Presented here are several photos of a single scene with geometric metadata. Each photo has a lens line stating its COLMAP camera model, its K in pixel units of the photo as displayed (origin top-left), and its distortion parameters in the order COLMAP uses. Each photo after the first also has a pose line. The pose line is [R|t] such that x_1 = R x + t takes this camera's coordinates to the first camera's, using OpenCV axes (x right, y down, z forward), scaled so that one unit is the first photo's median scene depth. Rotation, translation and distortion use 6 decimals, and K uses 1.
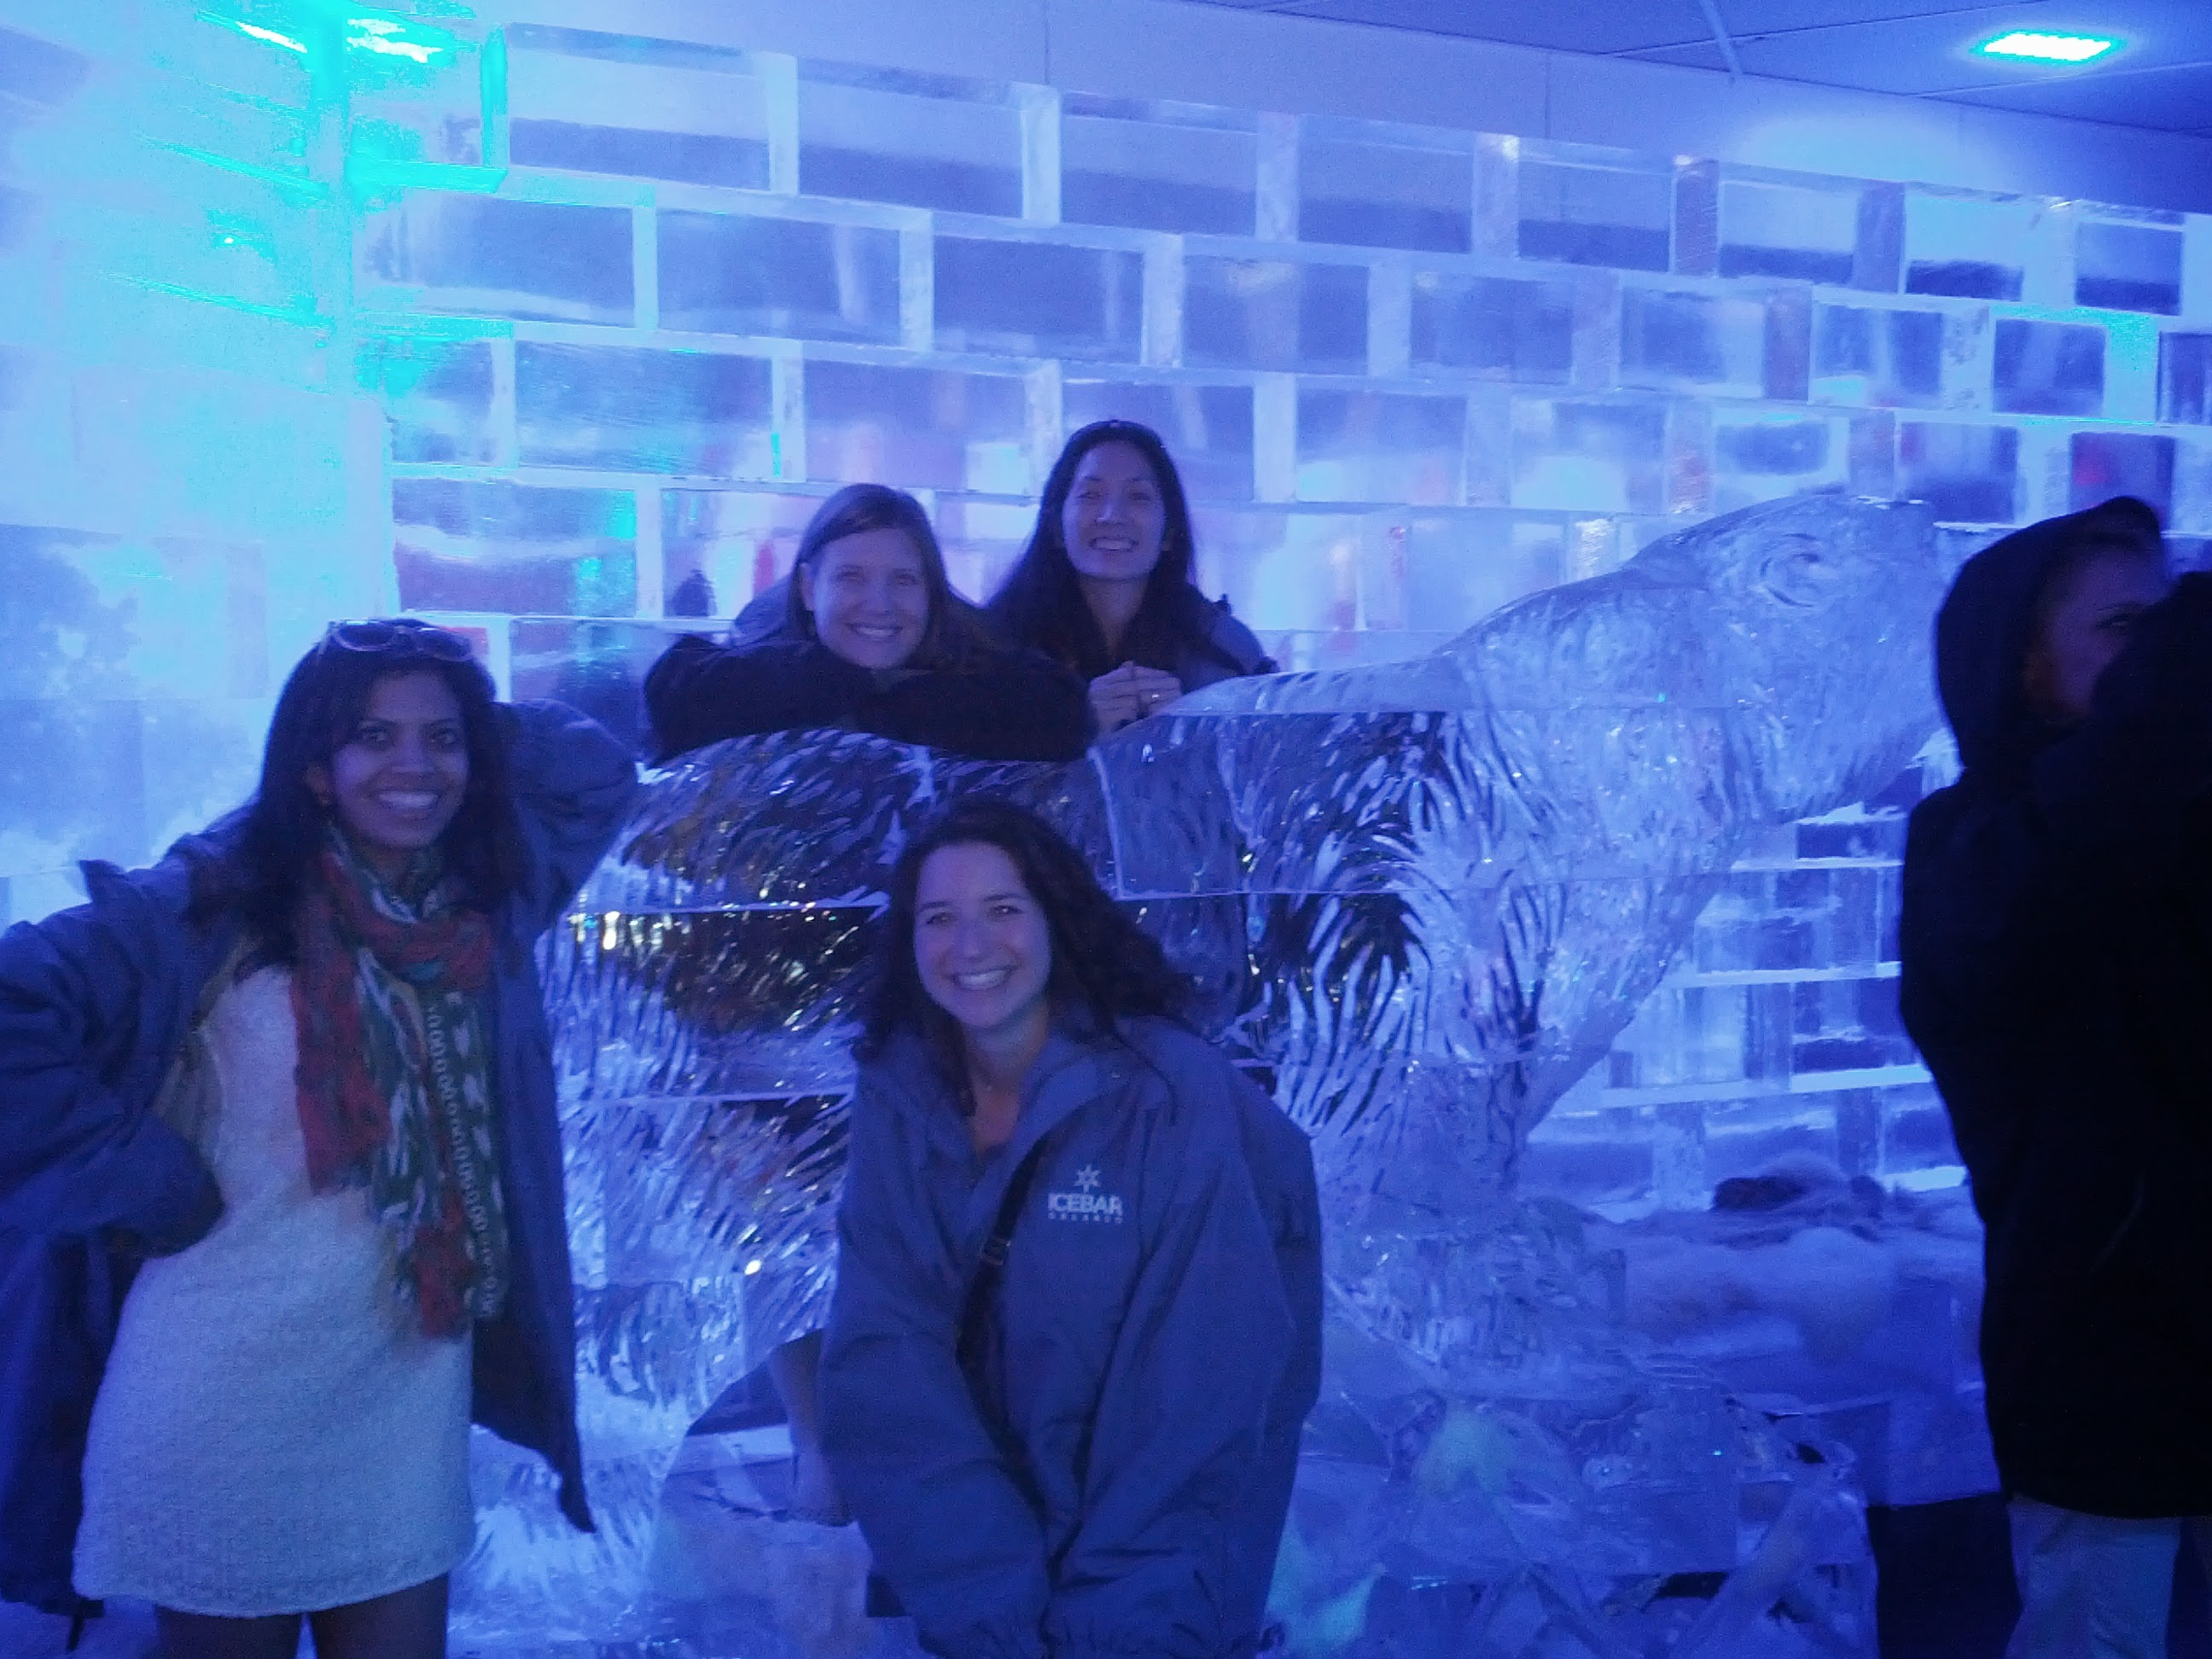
lens RADIAL K [[2135.6, 0, 1117.4], [0, 2135.6, 822.9], [0, 0, 1]] dist [-0.001051, 0.004606]
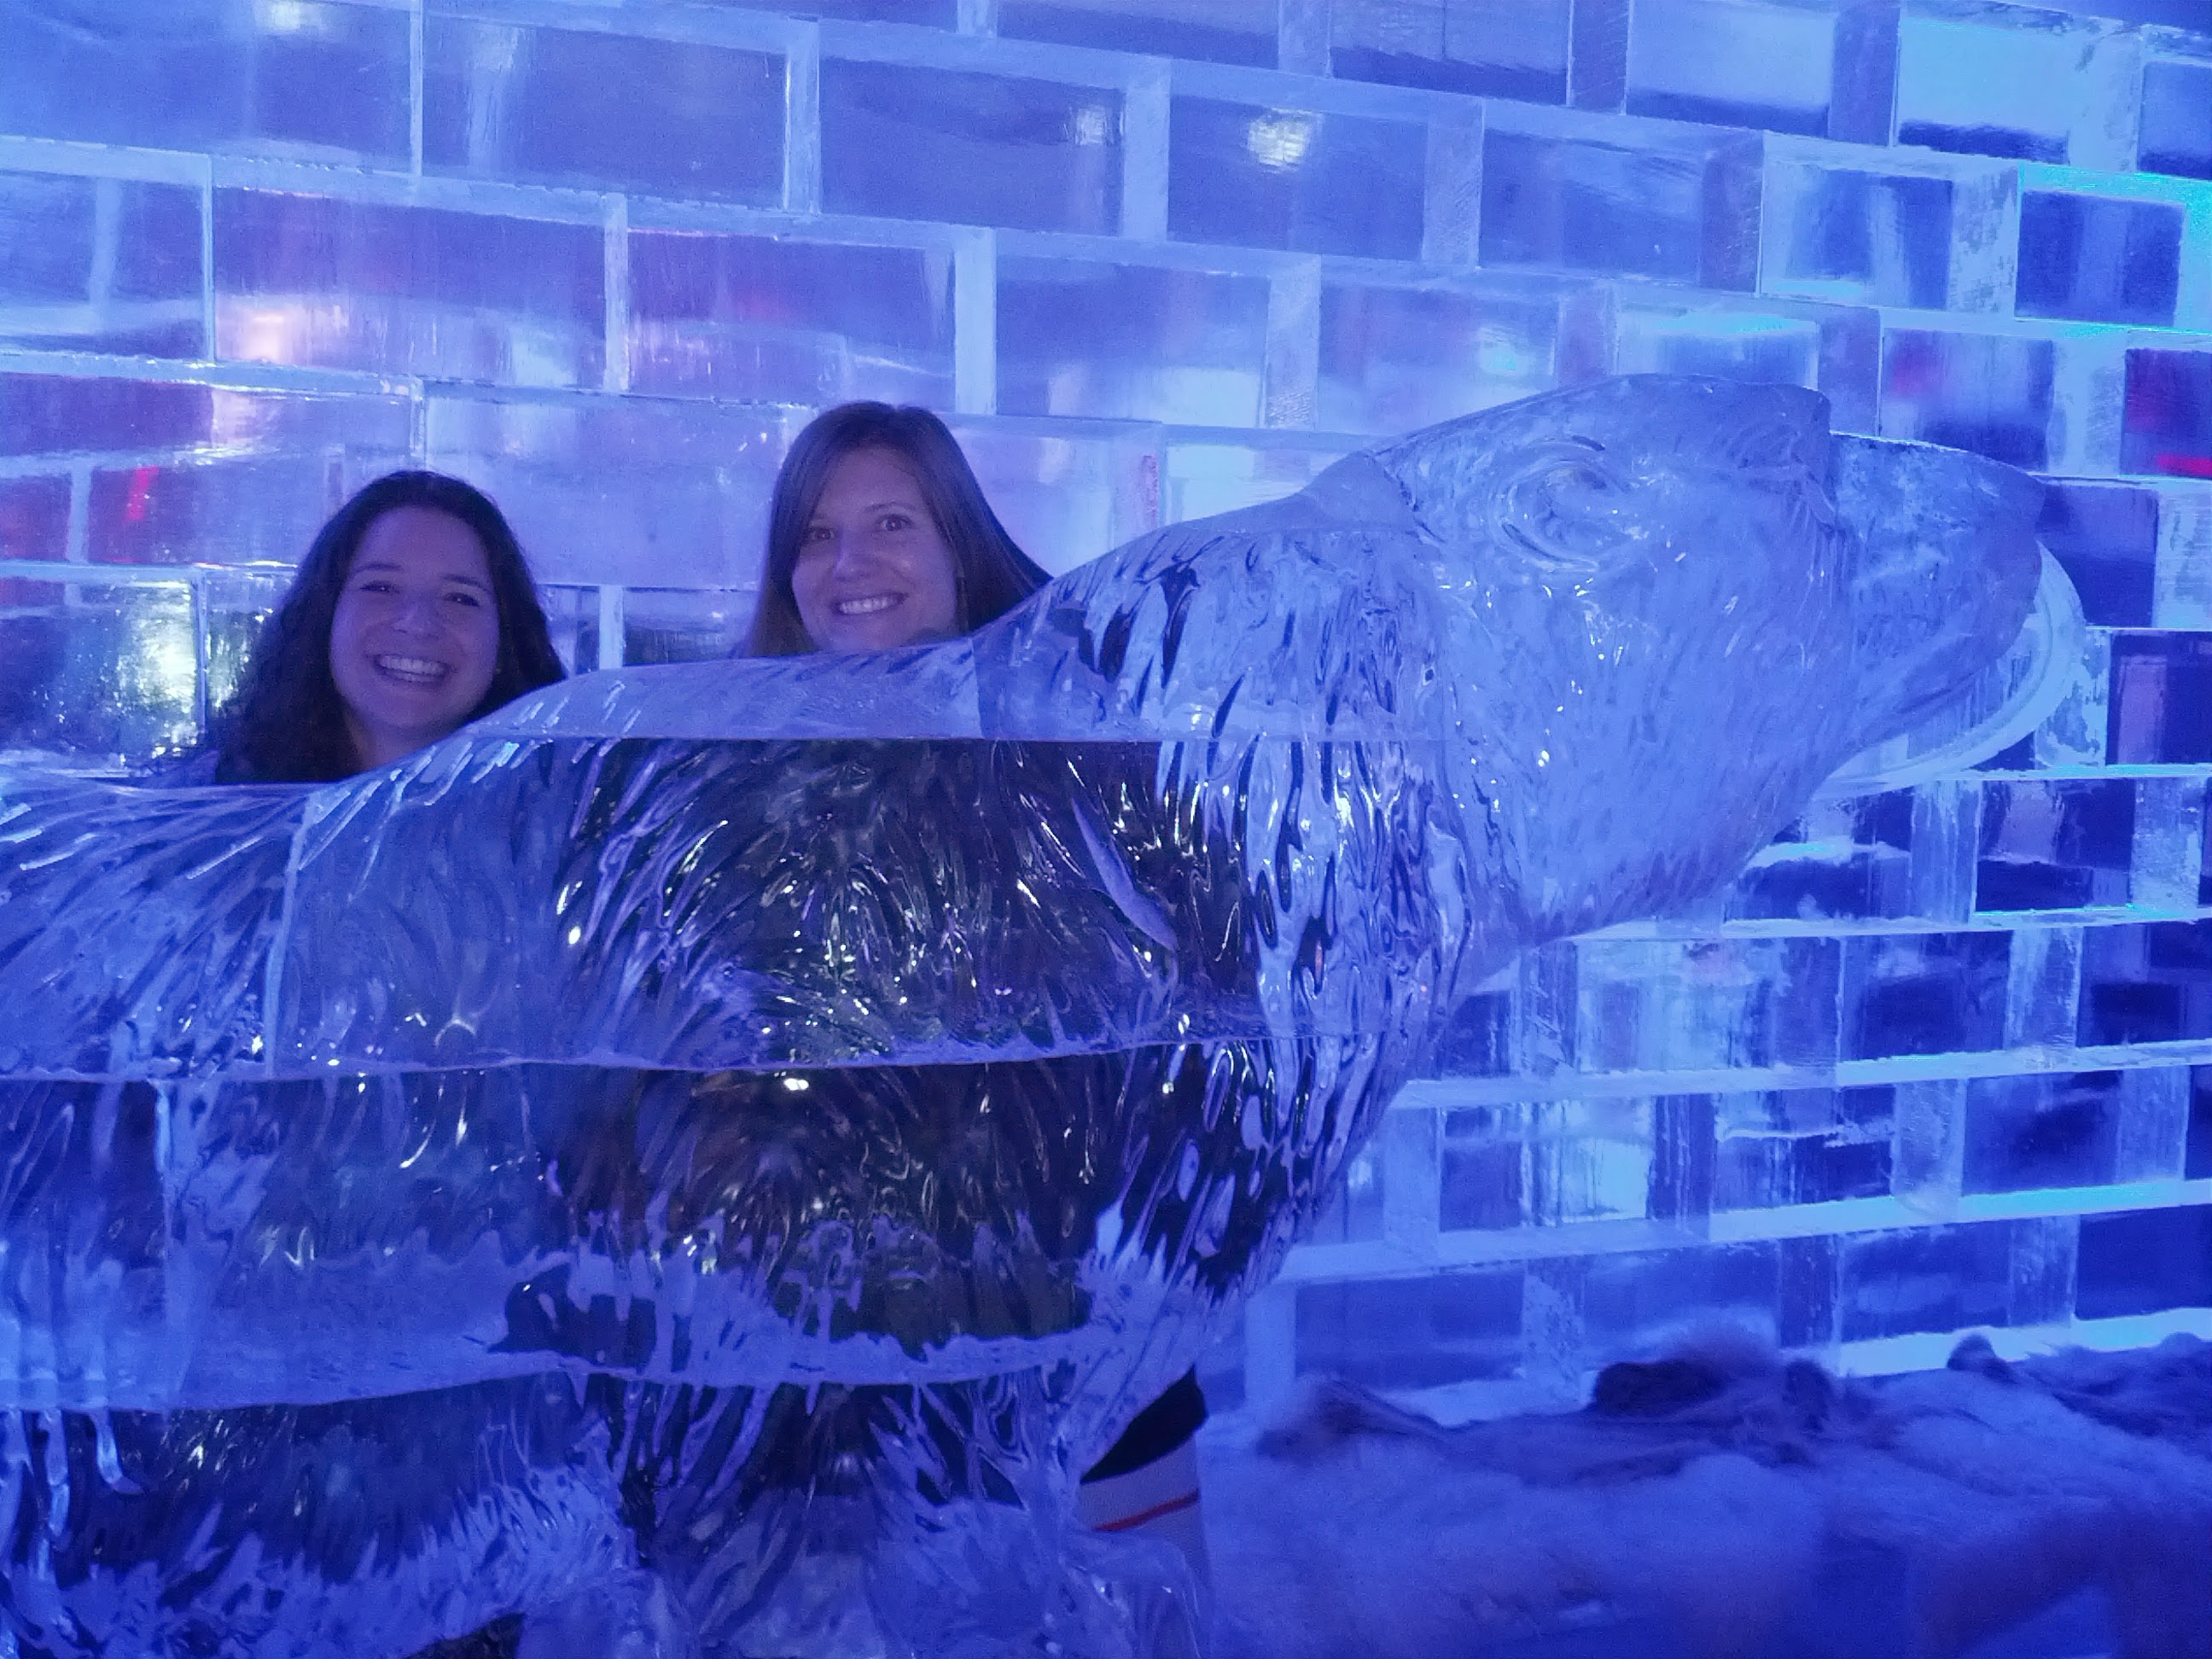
lens RADIAL K [[2146.5, 0, 1092.2], [0, 2146.5, 840.8], [0, 0, 1]] dist [0.002420, -0.018603]
pose [[0.999029, 0.019091, -0.039706, 0.129323], [-0.018294, 0.999626, 0.020332, -0.022408], [0.040079, -0.019585, 0.999005, 0.256684]]
